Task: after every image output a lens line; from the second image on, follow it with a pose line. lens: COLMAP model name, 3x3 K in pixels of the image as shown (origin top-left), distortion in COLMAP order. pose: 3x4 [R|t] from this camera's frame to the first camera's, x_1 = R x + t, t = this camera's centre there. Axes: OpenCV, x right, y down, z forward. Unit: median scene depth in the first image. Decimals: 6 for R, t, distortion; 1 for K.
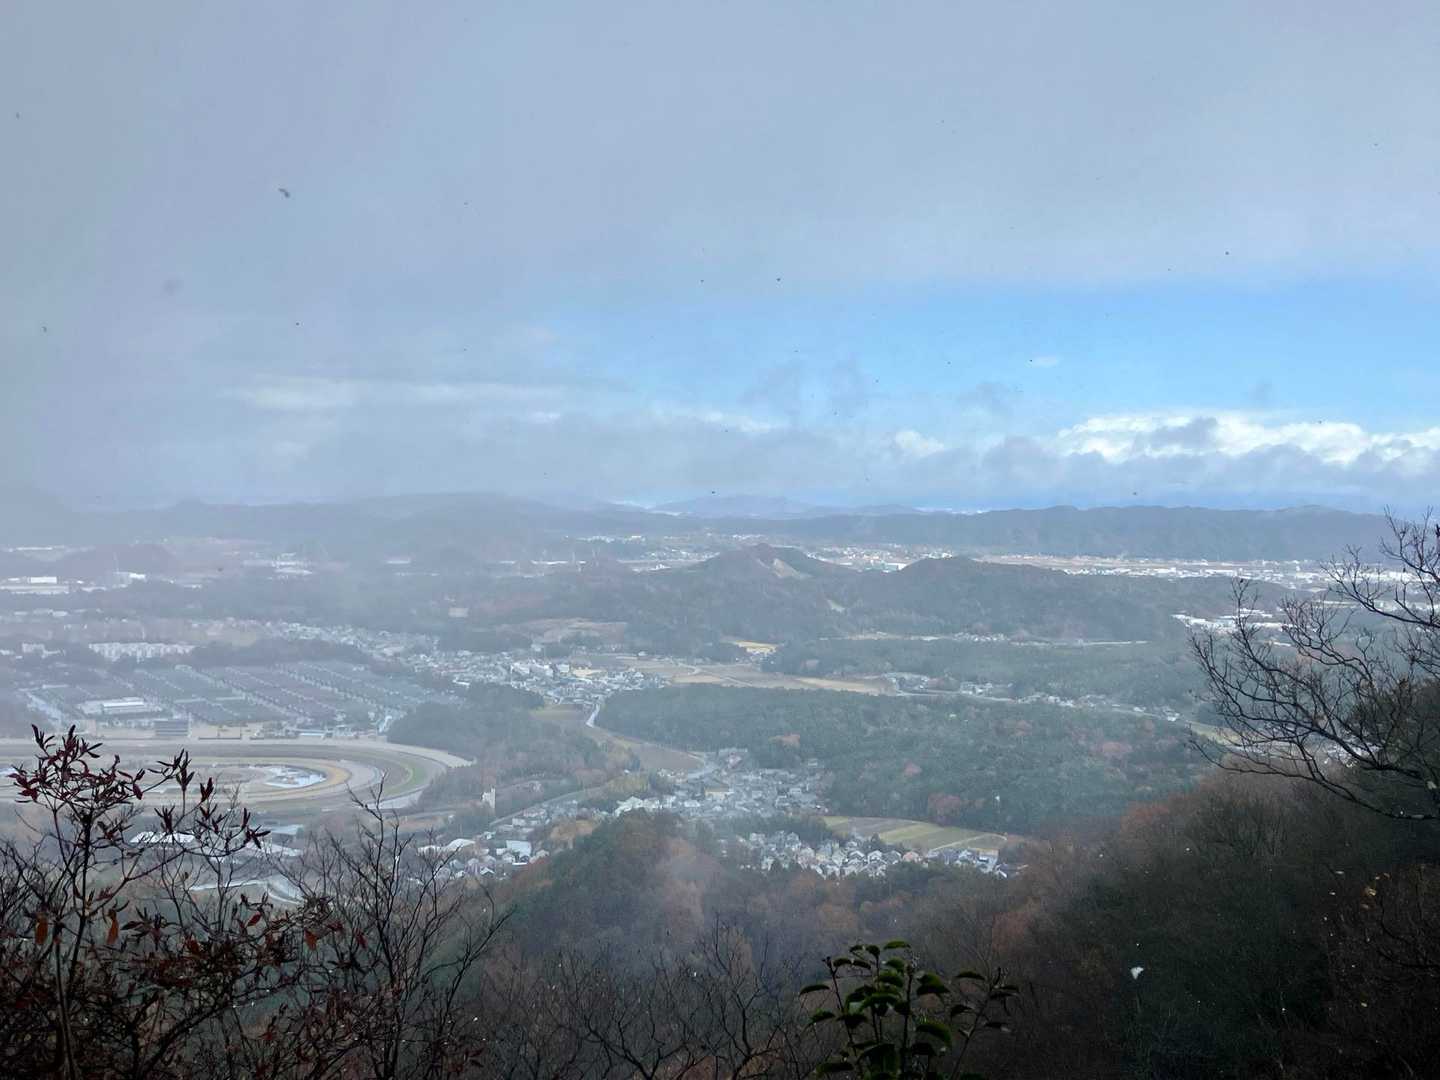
lens RADIAL K [[1322.4, 0, 719.0], [0, 1322.4, 499.5], [0, 0, 1]] dist [-0.006716, -0.011668]
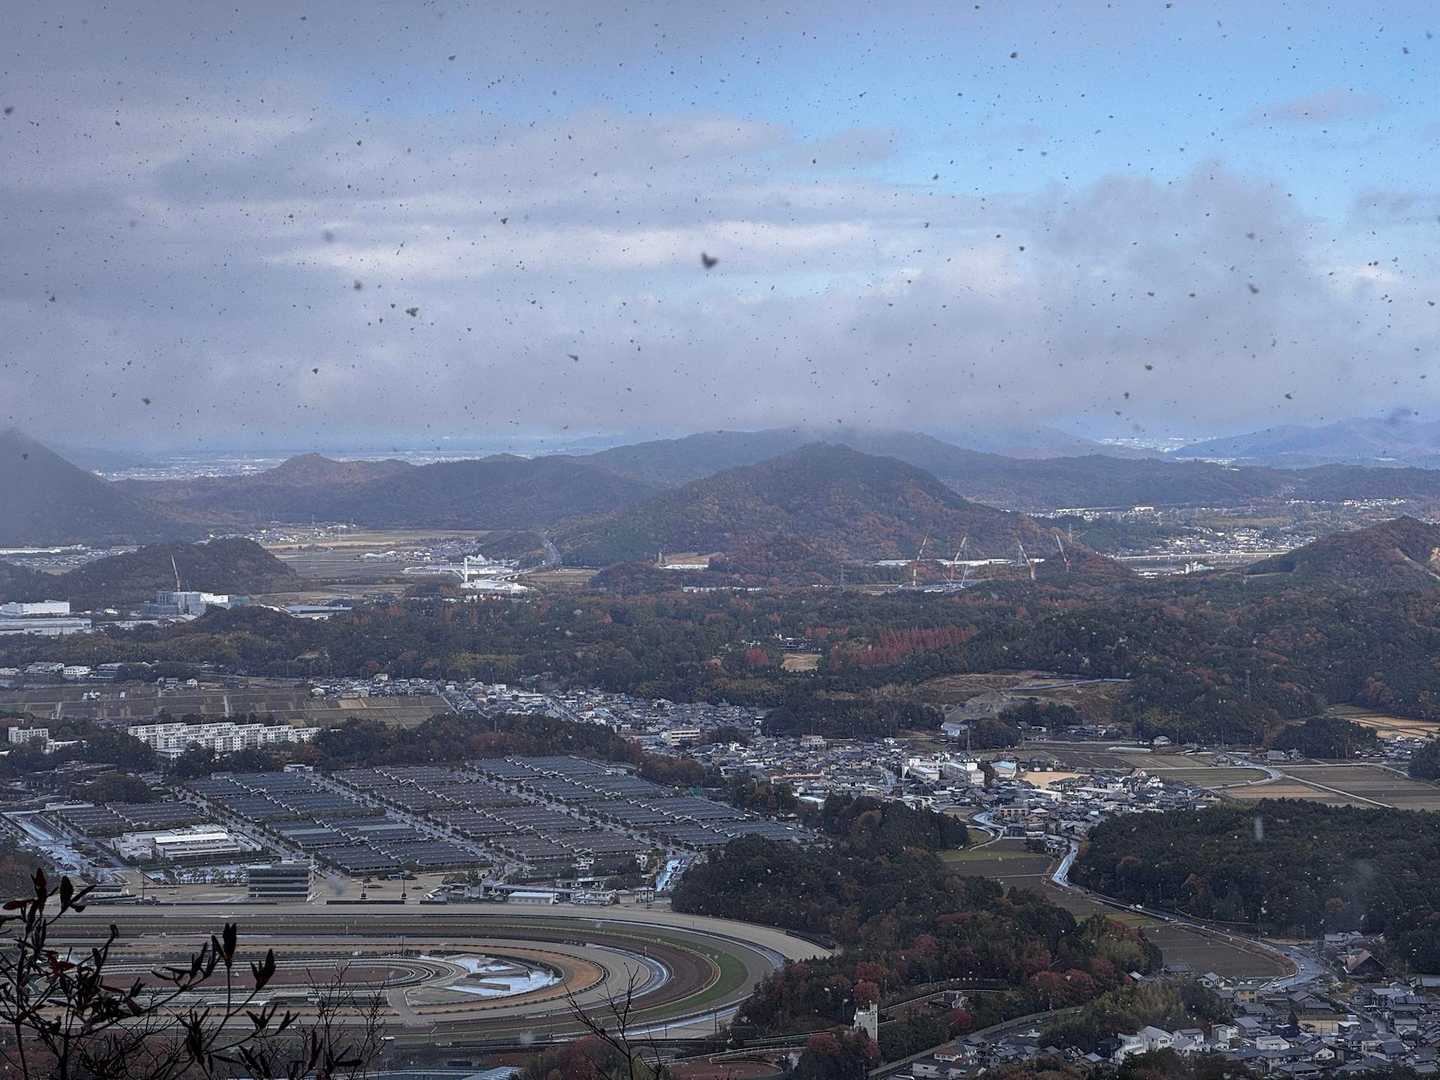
lens RADIAL K [[1322.4, 0, 719.0], [0, 1322.4, 499.5], [0, 0, 1]] dist [-0.006716, -0.011668]
pose [[0.983268, -0.026876, -0.180173, -0.133505], [0.023309, 0.999489, -0.021886, 0.032432], [0.180669, 0.017320, 0.983391, 0.483840]]
